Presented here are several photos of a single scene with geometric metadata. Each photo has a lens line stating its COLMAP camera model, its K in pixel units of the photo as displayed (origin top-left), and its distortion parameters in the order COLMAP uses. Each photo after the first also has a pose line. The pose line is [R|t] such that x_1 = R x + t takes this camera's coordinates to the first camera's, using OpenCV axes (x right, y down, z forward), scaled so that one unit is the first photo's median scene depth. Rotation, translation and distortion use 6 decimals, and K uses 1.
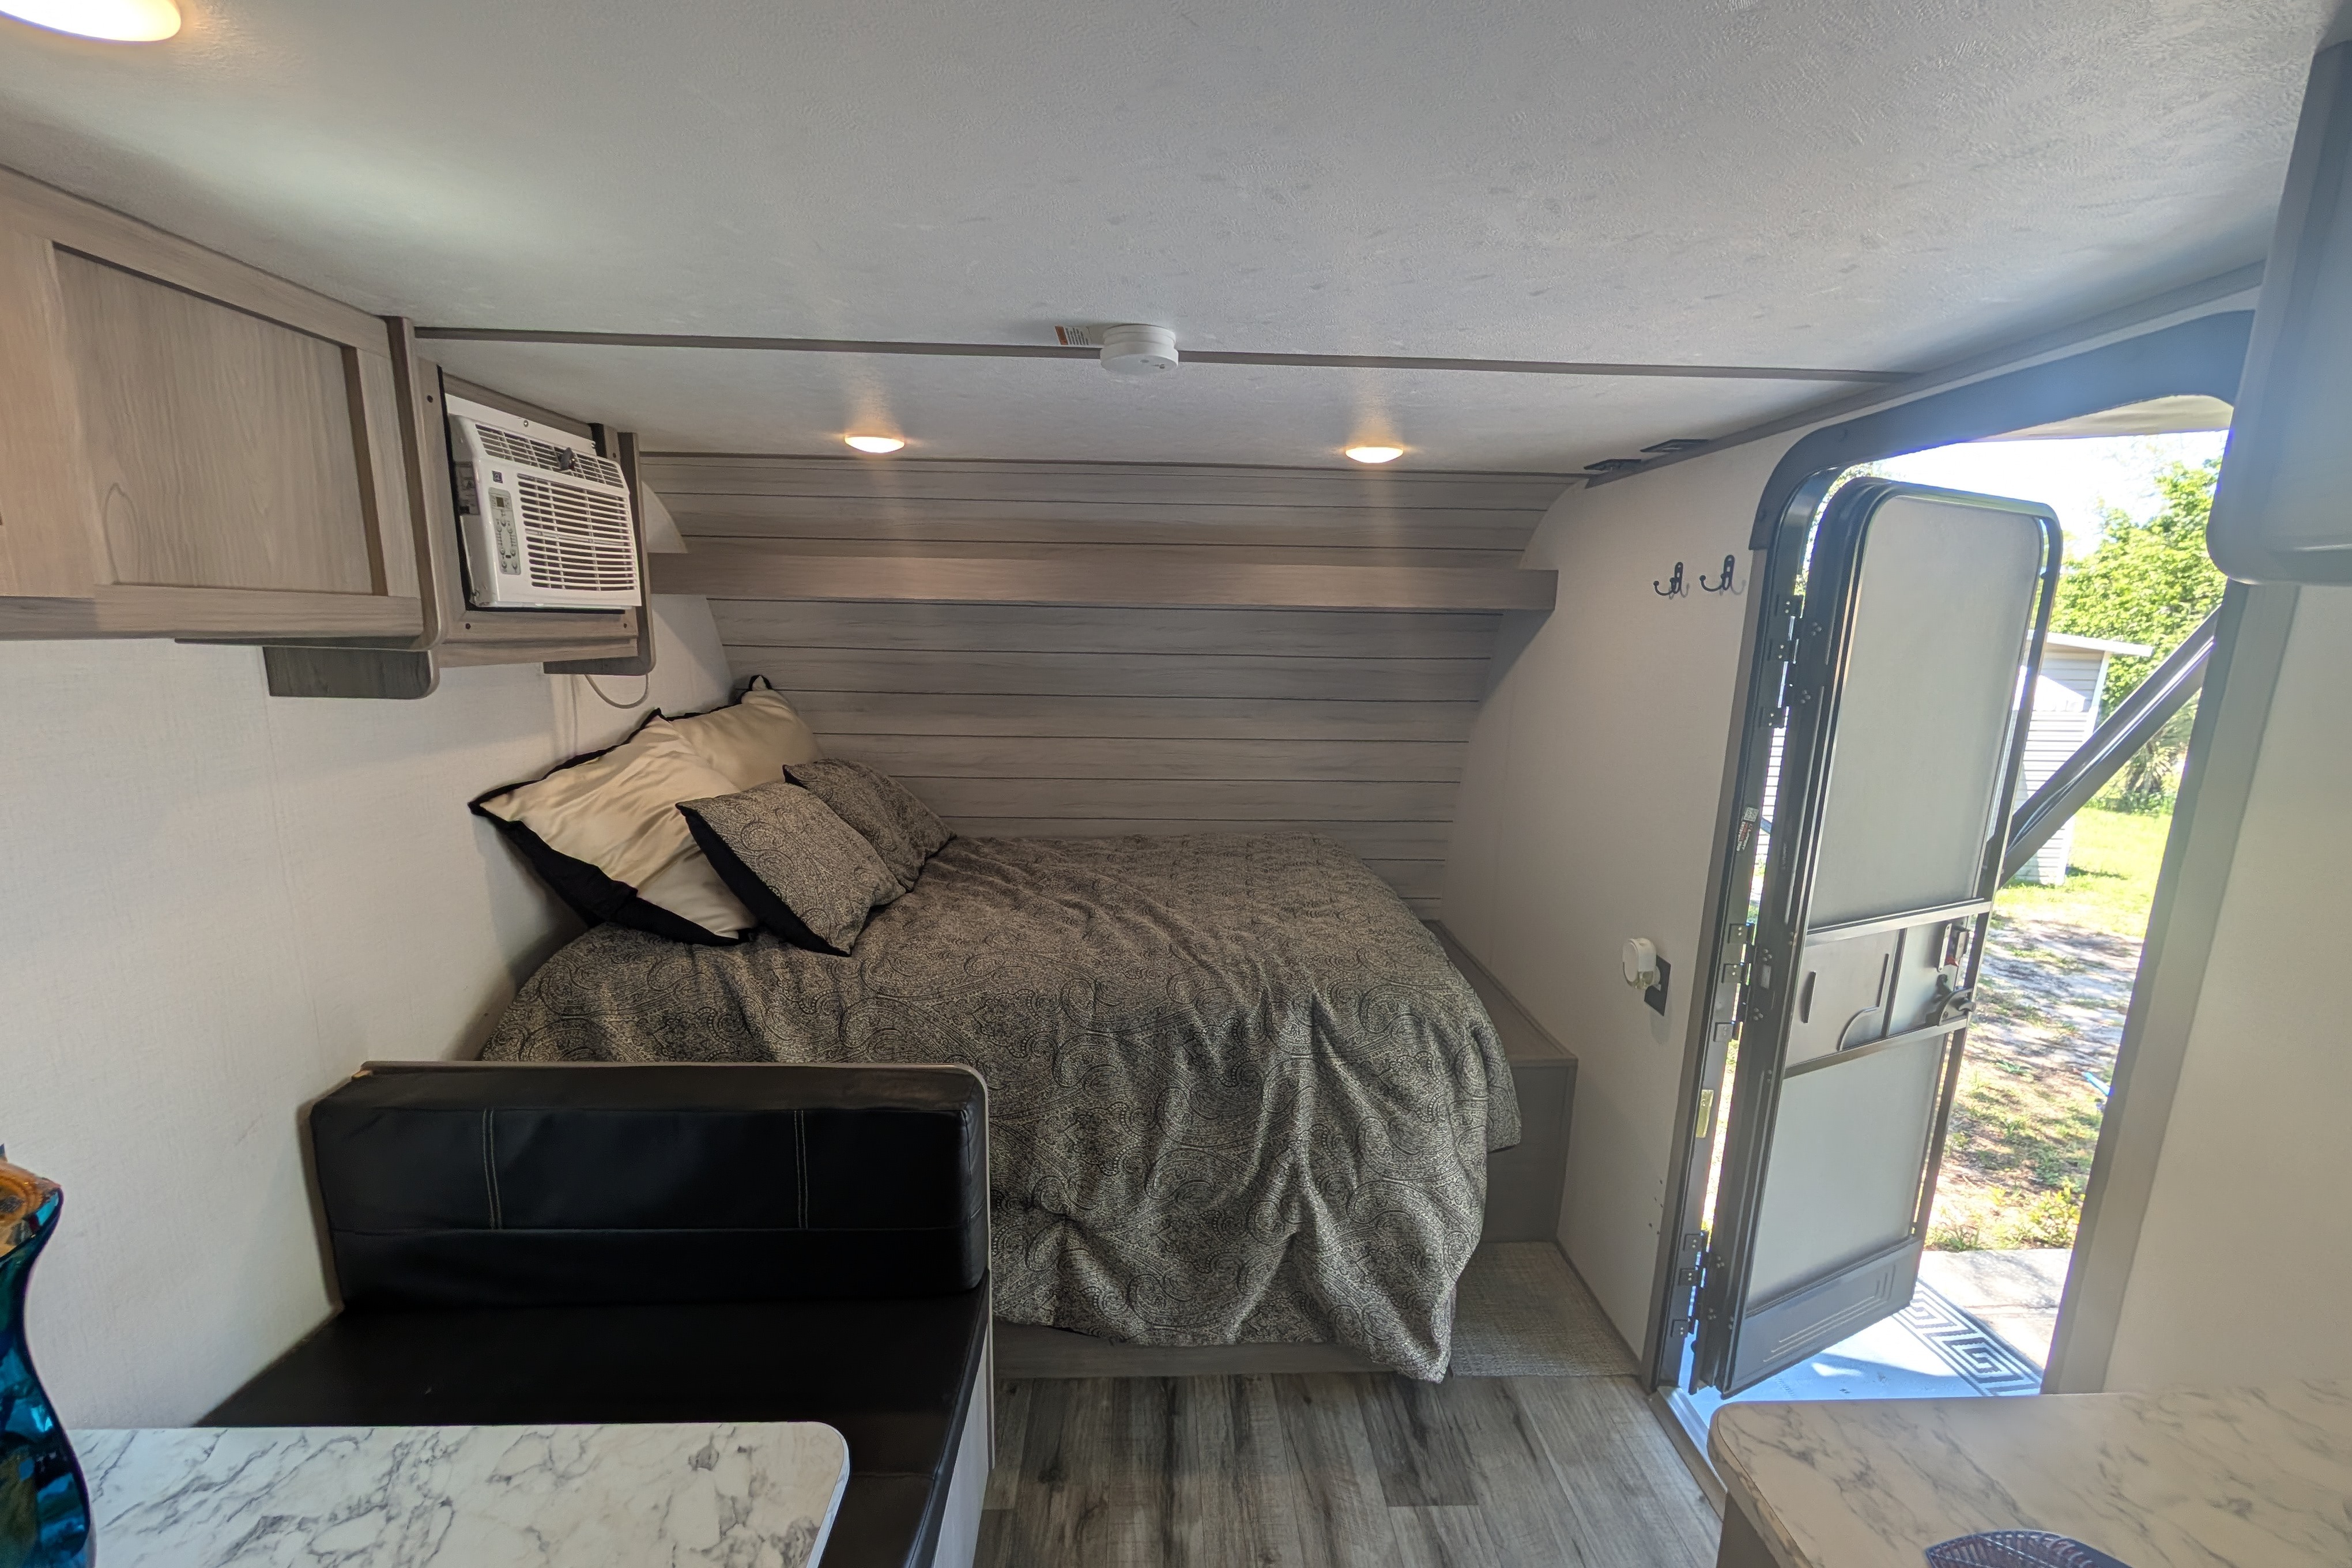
lens RADIAL K [[888.0, 0, 1175.6], [0, 888.0, 792.1], [0, 0, 1]] dist [-0.000965, -0.000168]
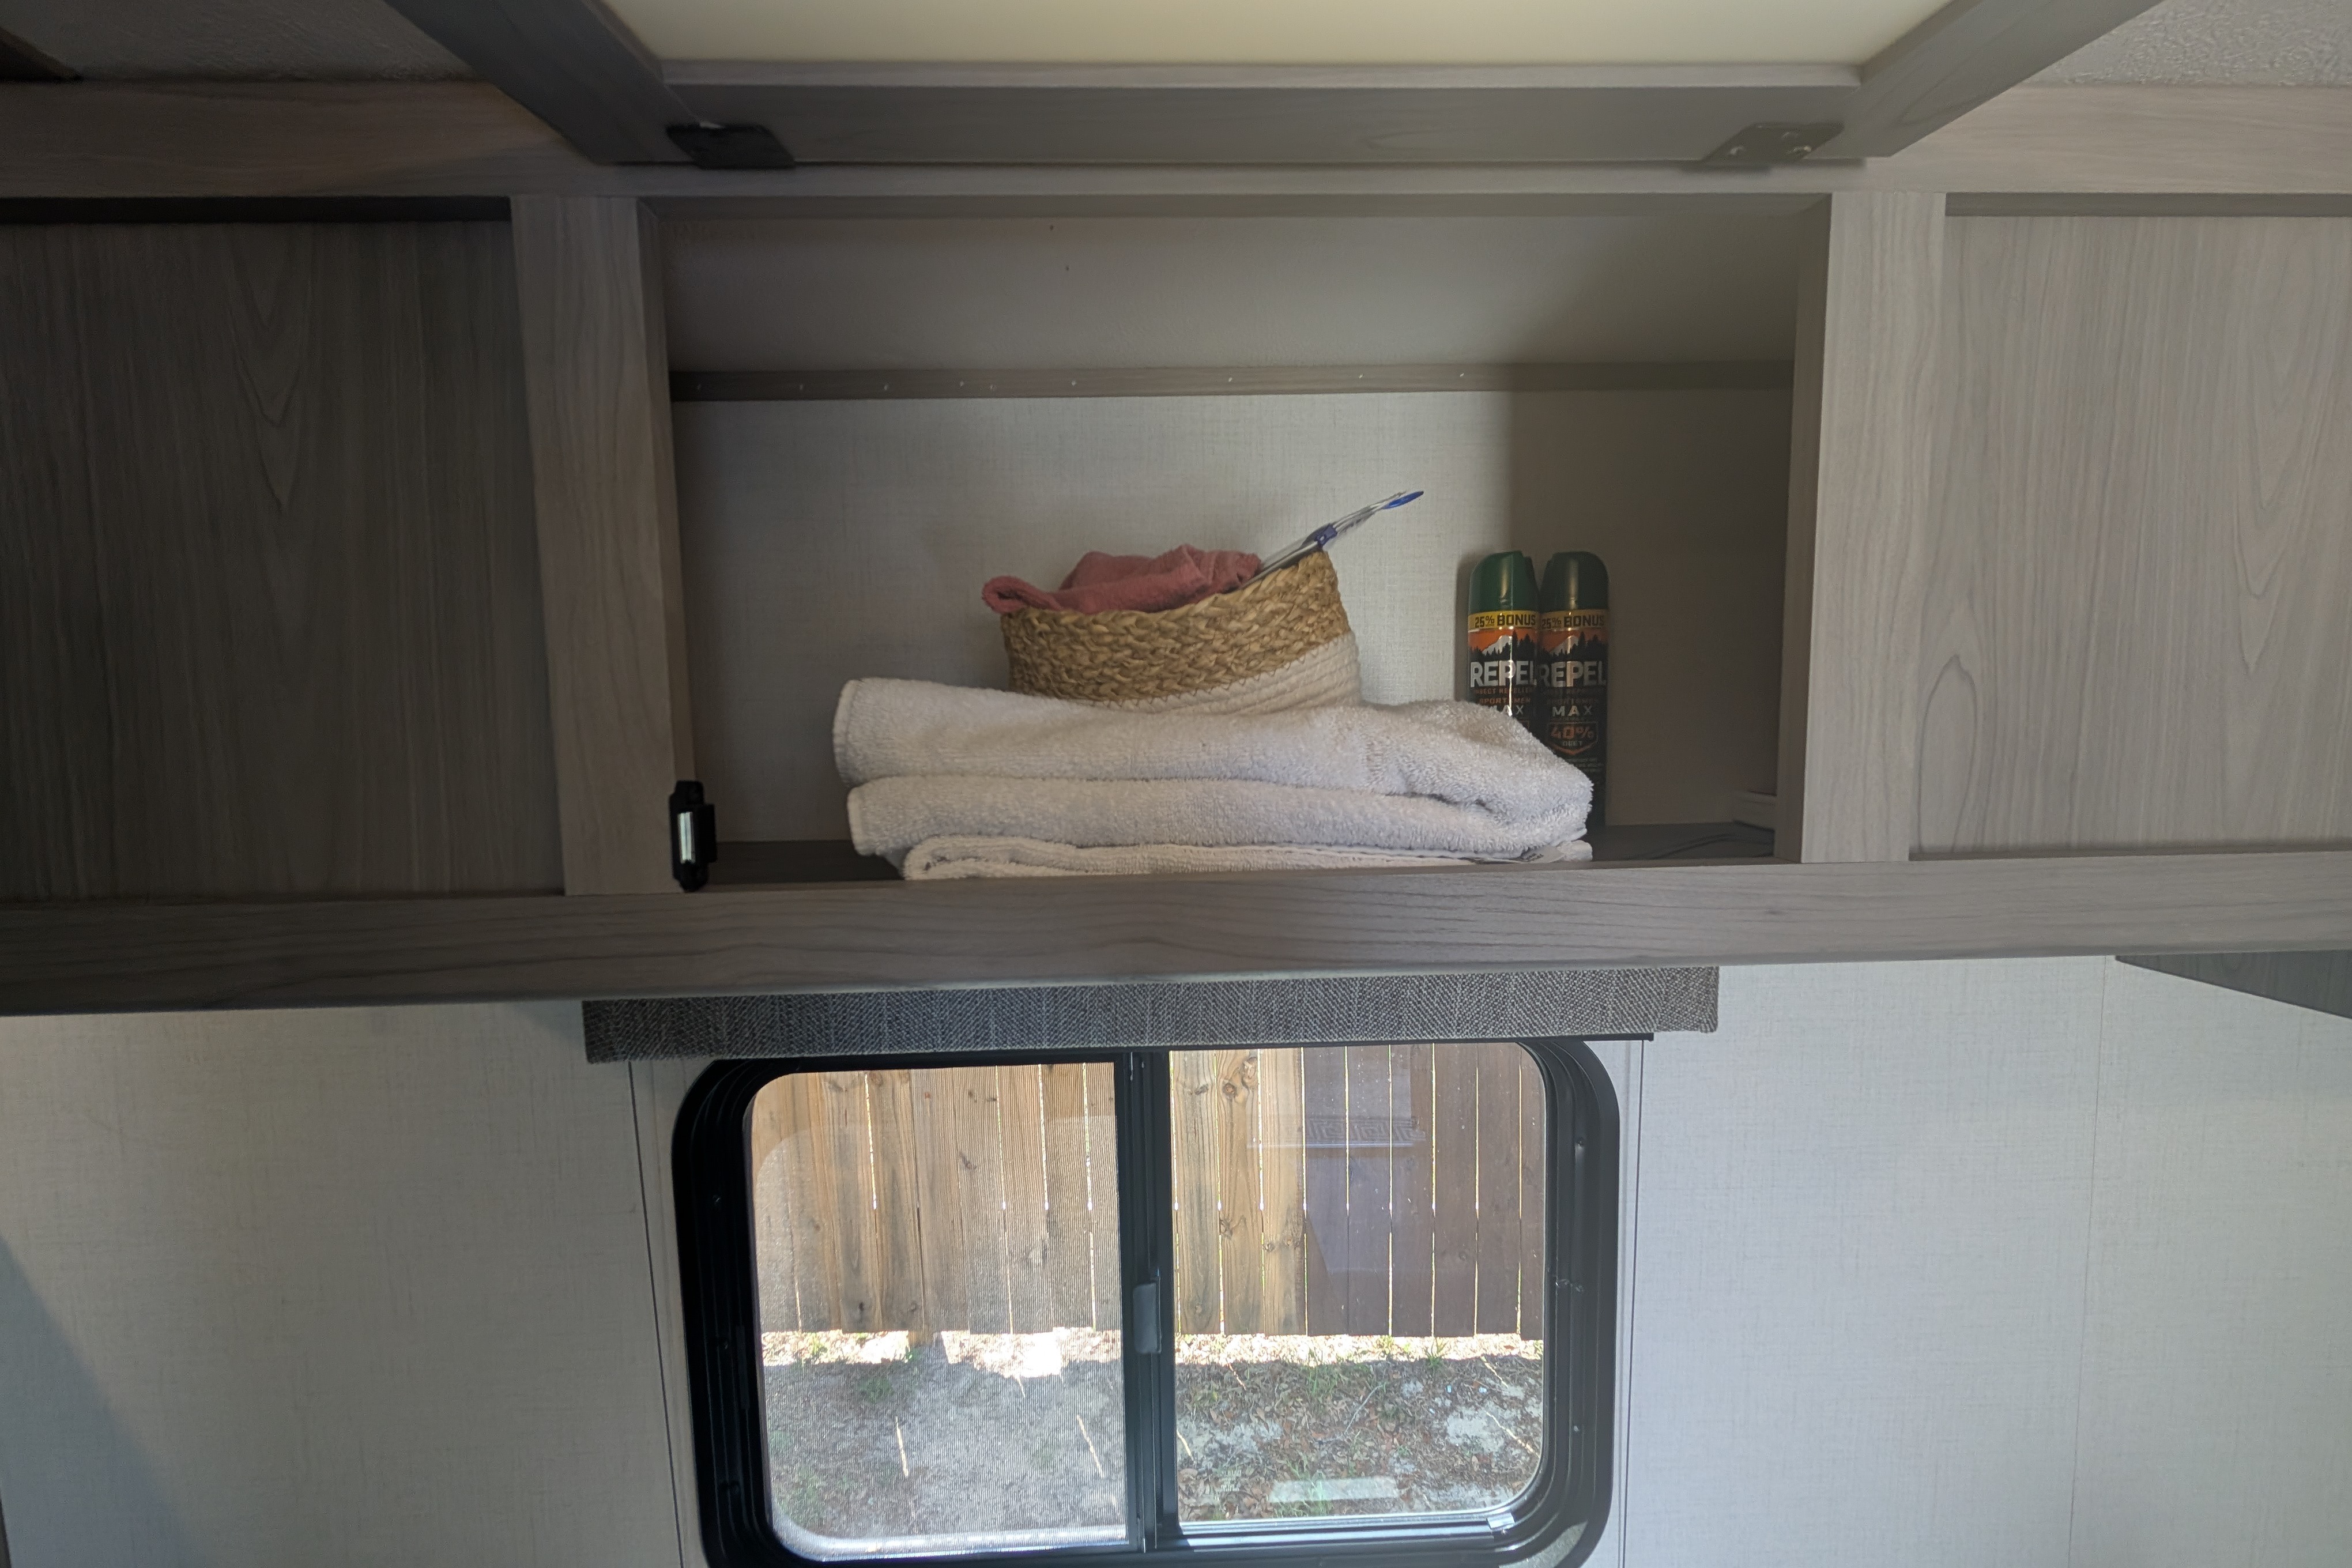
lens RADIAL K [[888.0, 0, 1179.3], [0, 888.0, 798.4], [0, 0, 1]] dist [-0.000965, -0.000168]
pose [[-0.016677, 0.048931, -0.998663, -0.267551], [-0.169906, 0.984137, 0.051057, -0.085554], [0.985319, 0.170530, -0.008099, 0.228613]]
